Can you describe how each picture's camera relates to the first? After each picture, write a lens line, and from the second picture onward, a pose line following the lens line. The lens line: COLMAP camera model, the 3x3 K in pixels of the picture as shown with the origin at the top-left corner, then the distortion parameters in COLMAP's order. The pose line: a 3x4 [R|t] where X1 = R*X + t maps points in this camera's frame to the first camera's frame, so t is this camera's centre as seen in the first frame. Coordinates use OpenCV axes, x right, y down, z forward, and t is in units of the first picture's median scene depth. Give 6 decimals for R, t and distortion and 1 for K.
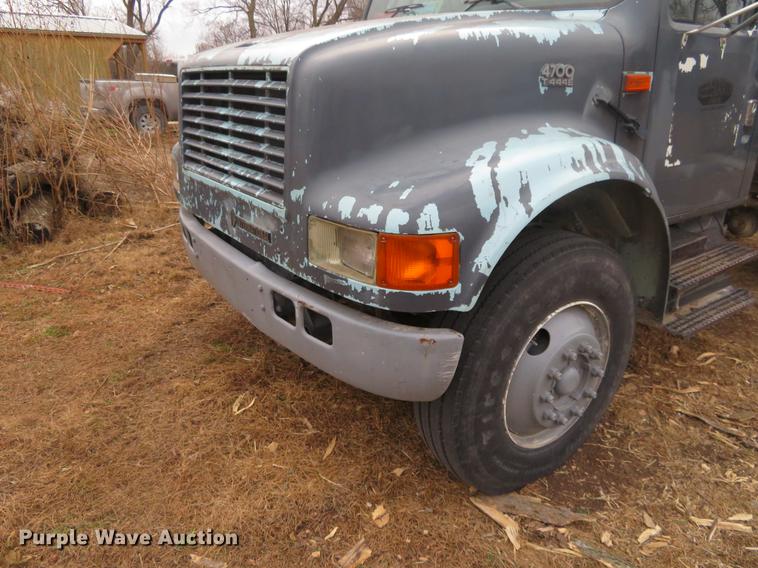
lens RADIAL K [[541.3, 0, 377.0], [0, 541.3, 282.1], [0, 0, 1]] dist [-0.013600, 0.008980]
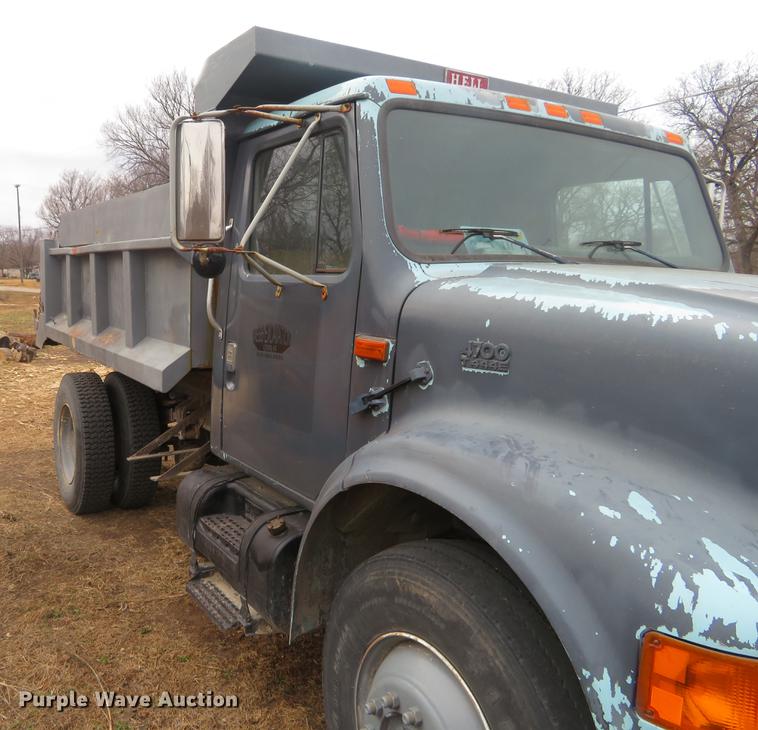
lens RADIAL K [[694.9, 0, 269.5], [0, 694.9, 360.4], [0, 0, 1]] dist [-0.006886, 0.000000]
pose [[0.138745, -0.115779, 0.983537, -1.159482], [0.325702, 0.943230, 0.065088, -0.768268], [-0.935237, 0.311309, 0.168578, 1.745344]]
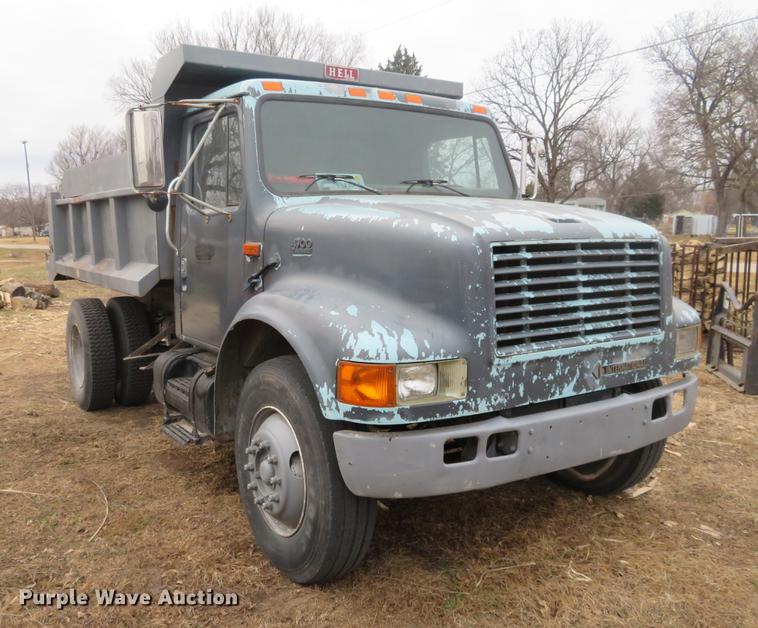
lens RADIAL K [[688.2, 0, 346.2], [0, 688.2, 323.5], [0, 0, 1]] dist [-0.009468, 0.000000]
pose [[0.055640, -0.141182, 0.988419, -1.823014], [0.359058, 0.926555, 0.112133, -0.601164], [-0.931655, 0.348661, 0.102246, 1.438664]]
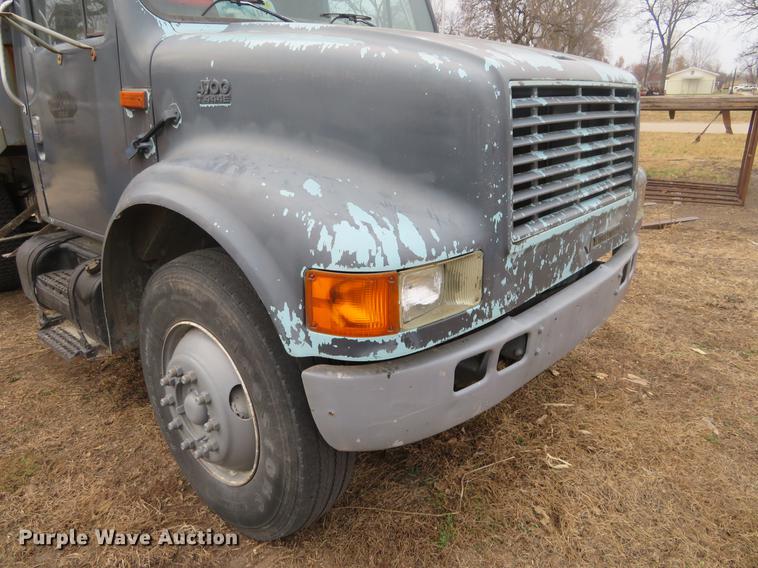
lens RADIAL K [[541.3, 0, 378.6], [0, 541.3, 282.2], [0, 0, 1]] dist [-0.013600, 0.008980]
pose [[-0.230656, -0.321624, 0.918344, -1.174062], [0.347631, 0.854268, 0.386496, -0.606667], [-0.908818, 0.408392, -0.085235, 1.592787]]
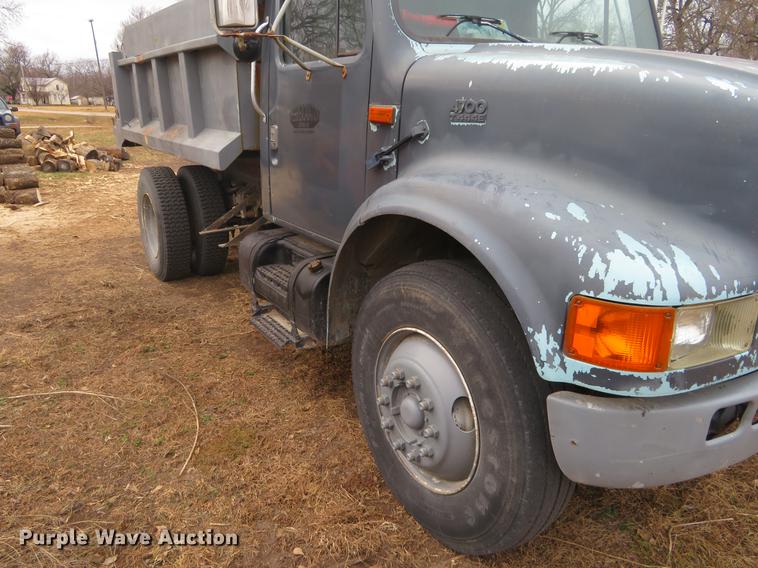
lens RADIAL K [[541.3, 0, 379.0], [0, 541.3, 282.8], [0, 0, 1]] dist [-0.013600, 0.008980]
pose [[0.031011, -0.315965, 0.948264, -1.163481], [0.338524, 0.895970, 0.287470, -0.676014], [-0.940447, 0.312096, 0.134746, 1.739202]]
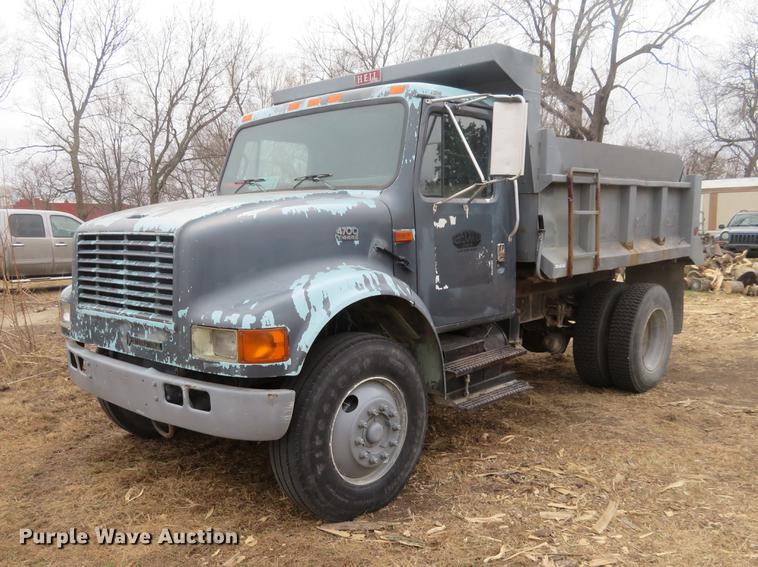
lens RADIAL K [[675.0, 0, 364.4], [0, 675.0, 350.0], [0, 0, 1]] dist [-0.013927, 0.006817]
pose [[0.981240, -0.054002, 0.185074, -0.001999], [0.084905, 0.982907, -0.163354, 0.258280], [-0.173089, 0.176004, 0.969053, -0.799819]]
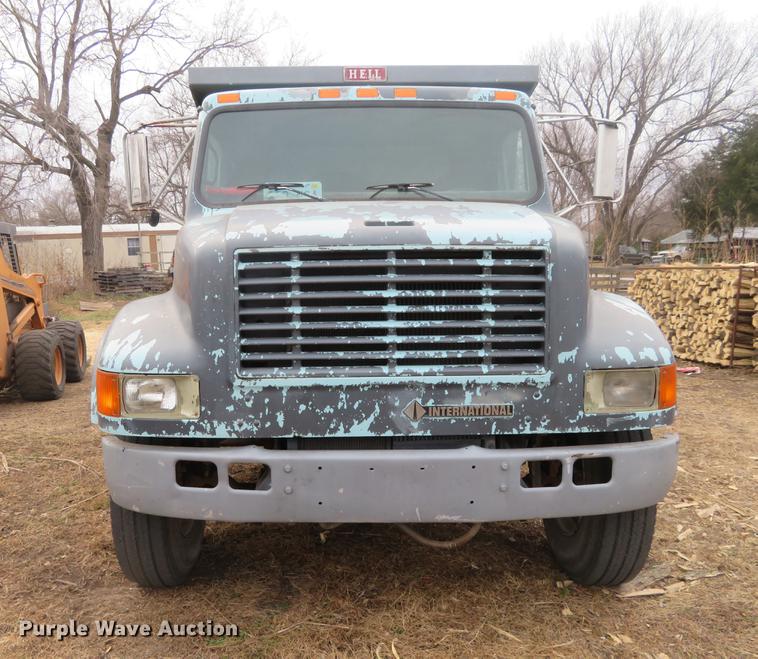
lens RADIAL K [[689.6, 0, 342.3], [0, 689.6, 359.5], [0, 0, 1]] dist [0.002098, 0.000000]
pose [[0.565085, -0.133657, 0.814134, -1.354645], [0.303419, 0.951302, -0.054424, -0.190359], [-0.767213, 0.277778, 0.578120, 0.474269]]
